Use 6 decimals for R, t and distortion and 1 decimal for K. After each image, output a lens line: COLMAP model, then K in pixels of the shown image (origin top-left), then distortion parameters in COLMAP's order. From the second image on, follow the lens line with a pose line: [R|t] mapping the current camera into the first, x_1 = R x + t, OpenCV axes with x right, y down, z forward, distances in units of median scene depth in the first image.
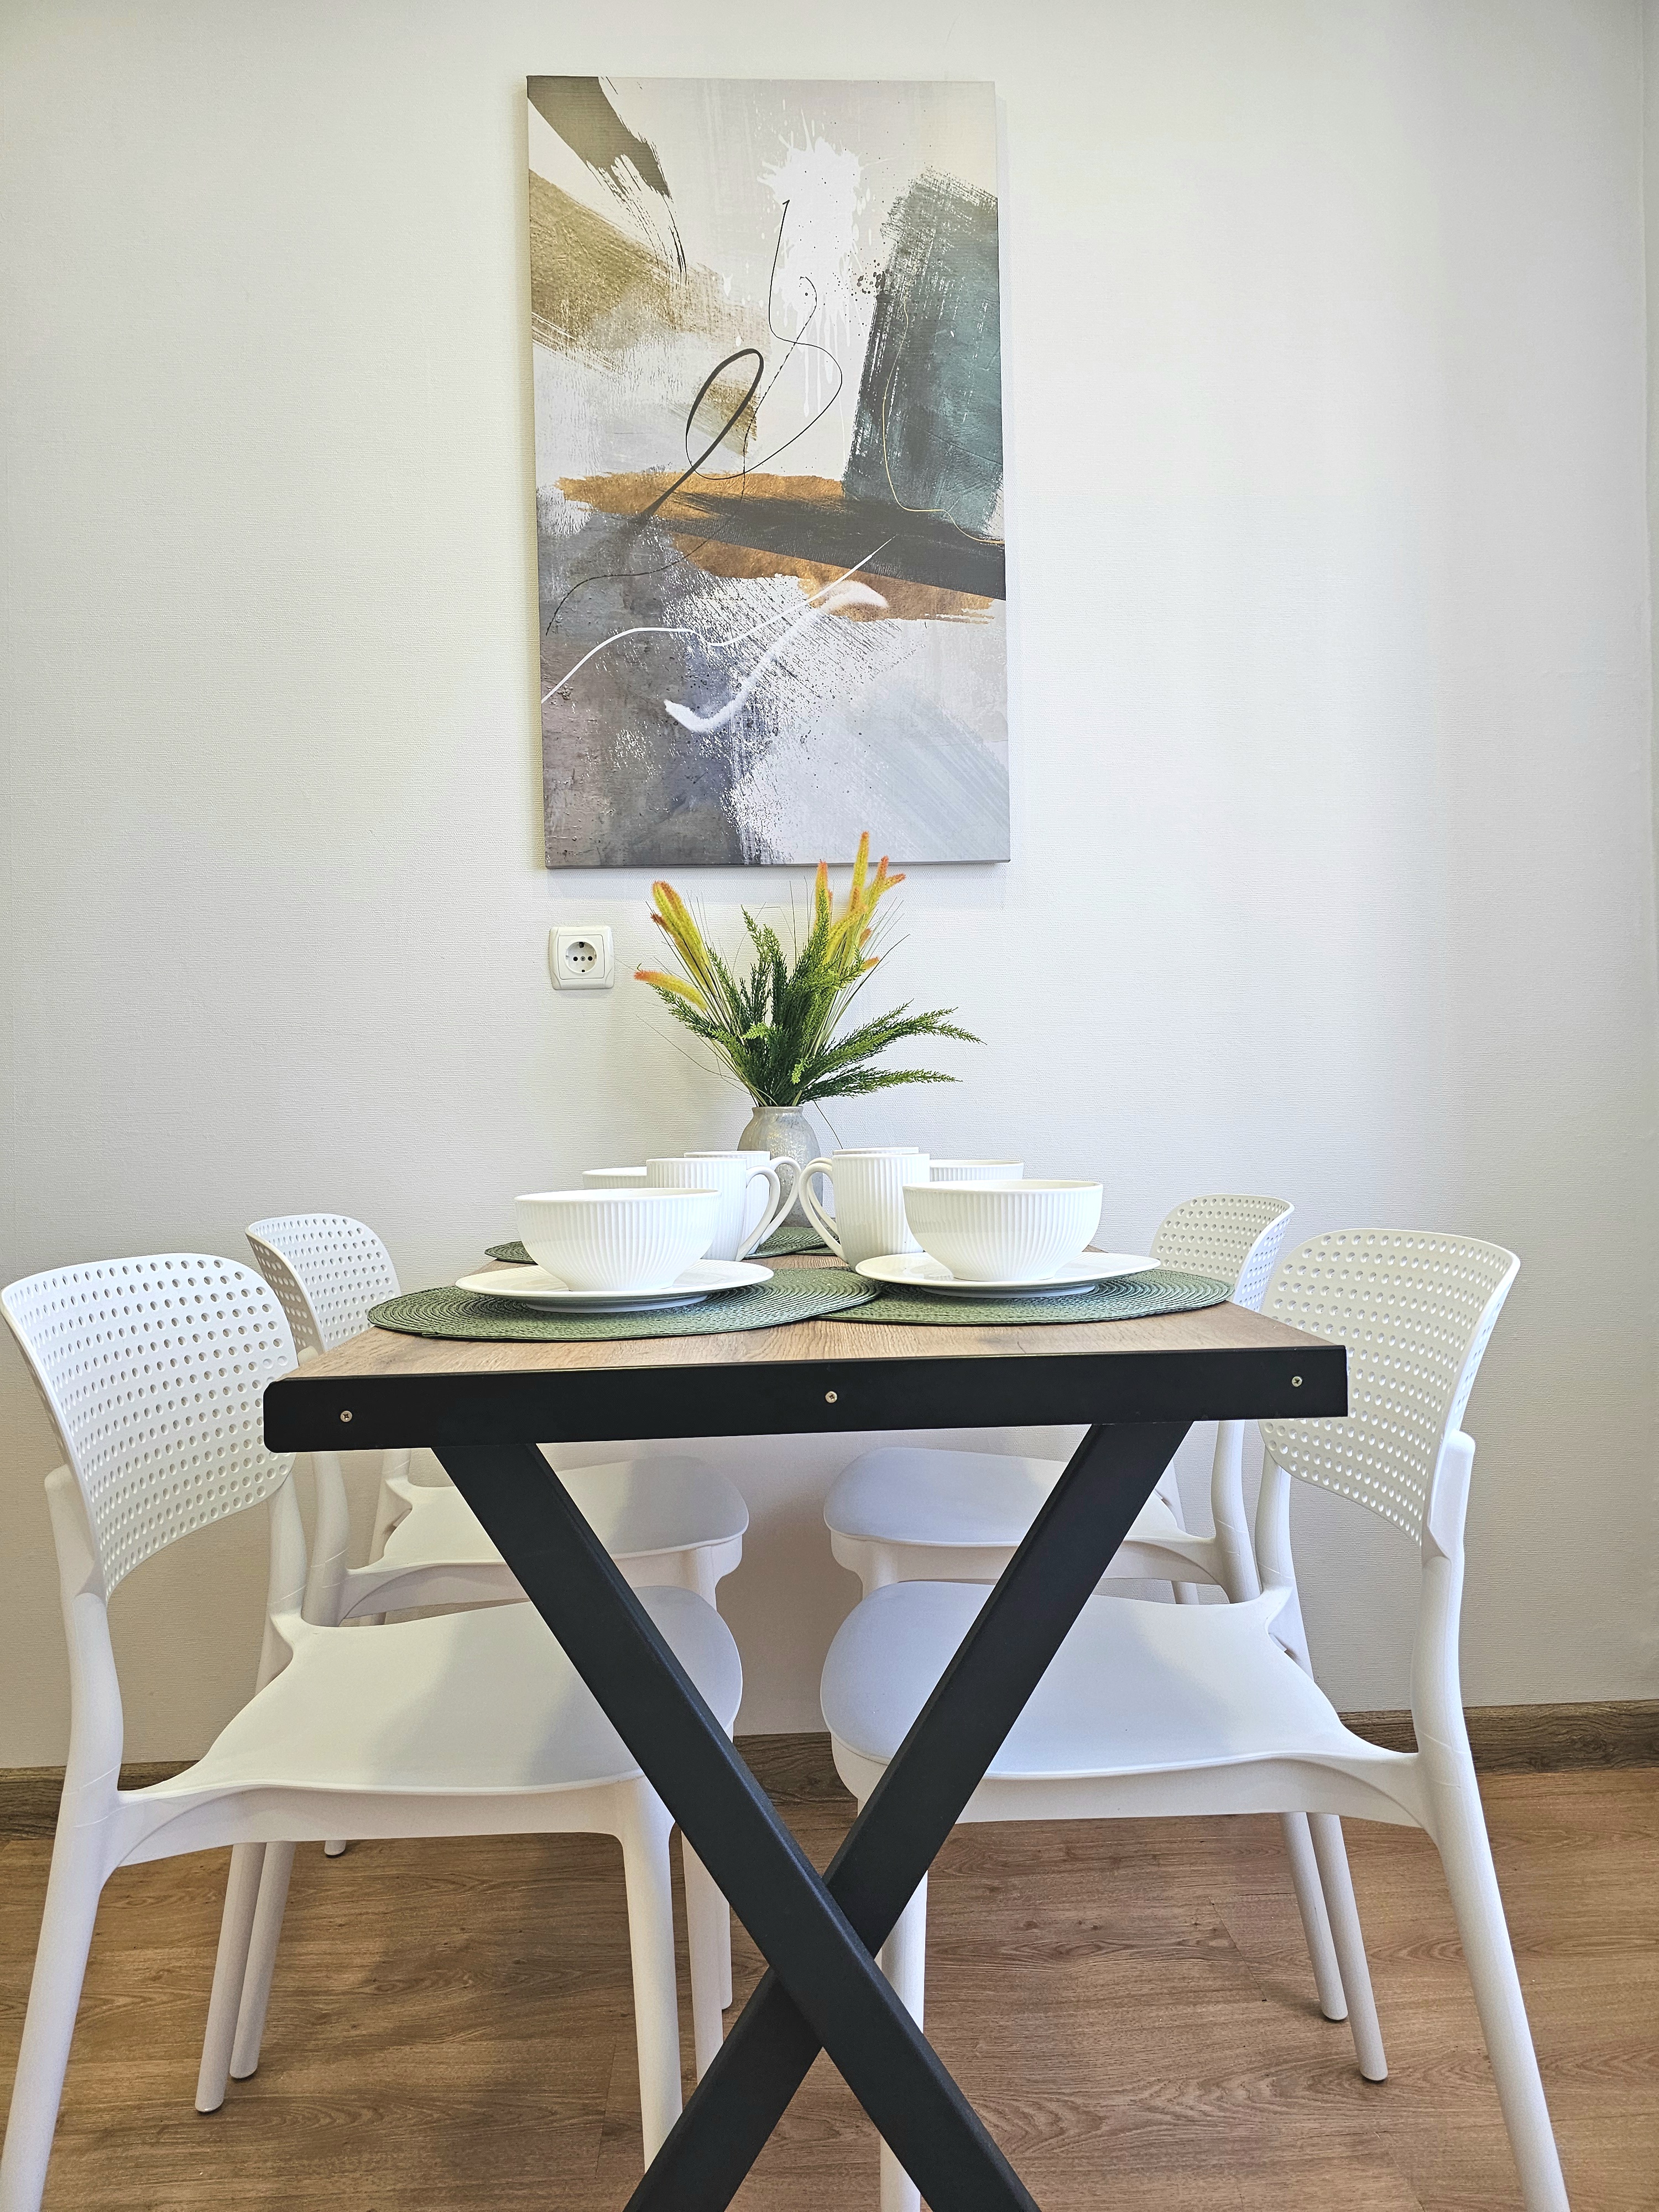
lens RADIAL K [[1491.6, 0, 833.2], [0, 1491.6, 1104.6], [0, 0, 1]] dist [0.059155, -0.055916]
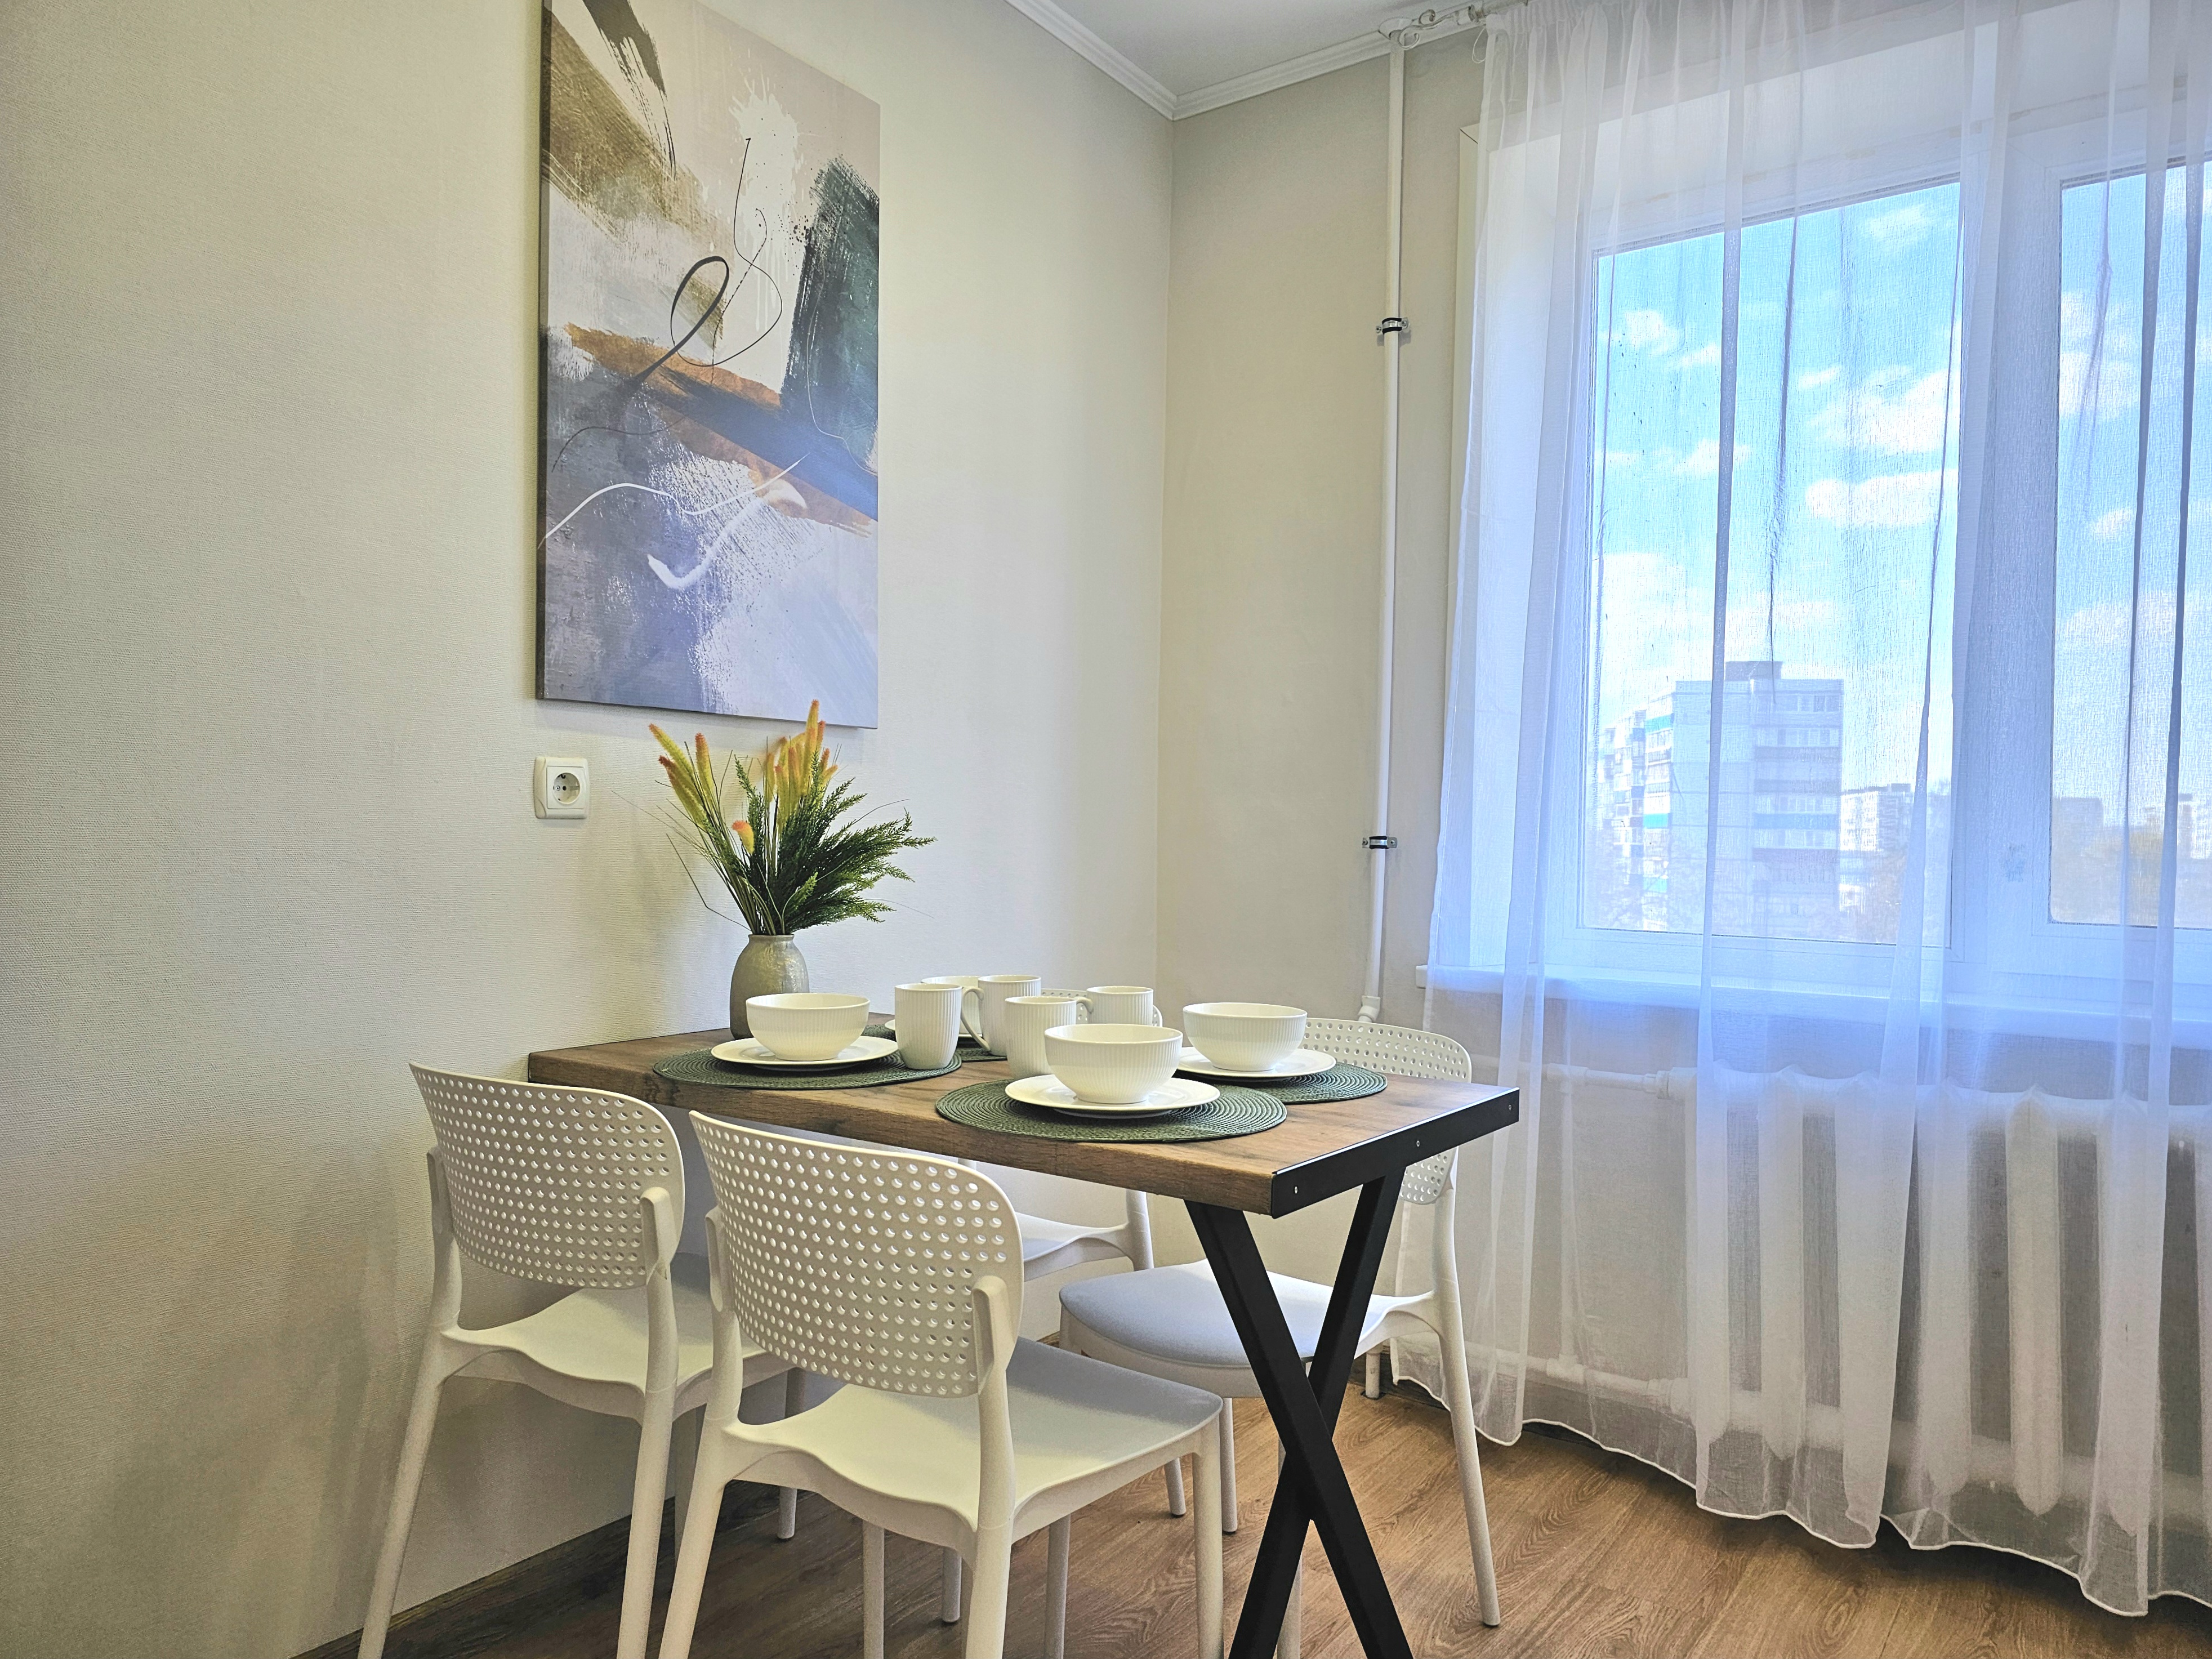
lens RADIAL K [[1491.6, 0, 1094.4], [0, 1491.6, 844.3], [0, 0, 1]] dist [0.059155, -0.055916]
pose [[0.634808, 0.024716, 0.772274, -0.735047], [-0.031116, 0.999495, -0.006411, -0.064651], [-0.772043, -0.019960, 0.635257, 0.062039]]
